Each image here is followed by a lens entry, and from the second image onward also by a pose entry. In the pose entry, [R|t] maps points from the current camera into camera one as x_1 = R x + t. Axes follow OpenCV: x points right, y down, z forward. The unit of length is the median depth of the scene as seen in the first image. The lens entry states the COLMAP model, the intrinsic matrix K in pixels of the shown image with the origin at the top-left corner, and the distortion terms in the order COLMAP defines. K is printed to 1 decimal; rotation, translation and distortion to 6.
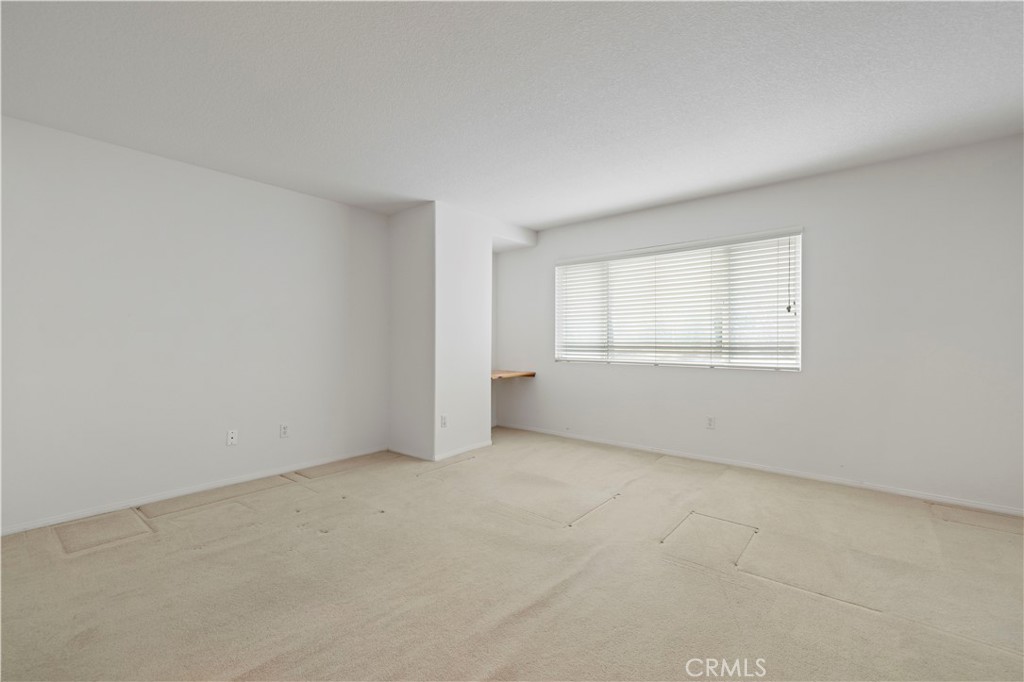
lens RADIAL K [[435.9, 0, 508.7], [0, 435.9, 340.3], [0, 0, 1]] dist [-0.004590, -0.000131]
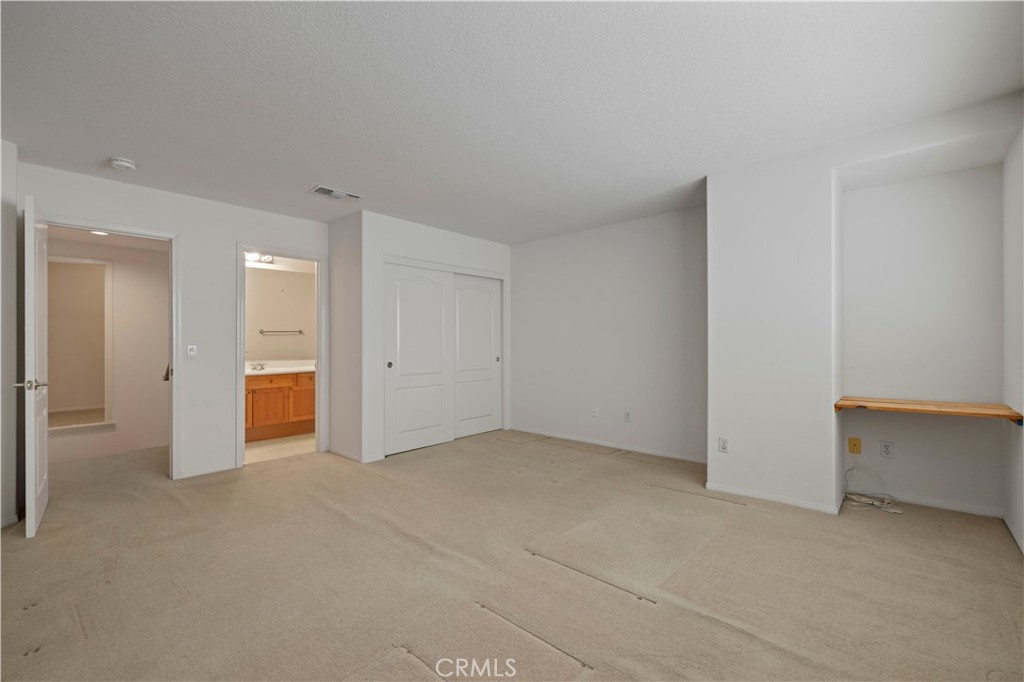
lens RADIAL K [[435.9, 0, 508.5], [0, 435.9, 342.2], [0, 0, 1]] dist [-0.004590, -0.000131]
pose [[-0.049989, -0.004660, -0.998739, 0.724154], [0.001931, 0.999987, -0.004762, 0.002273], [0.998748, -0.002166, -0.049980, 0.707381]]
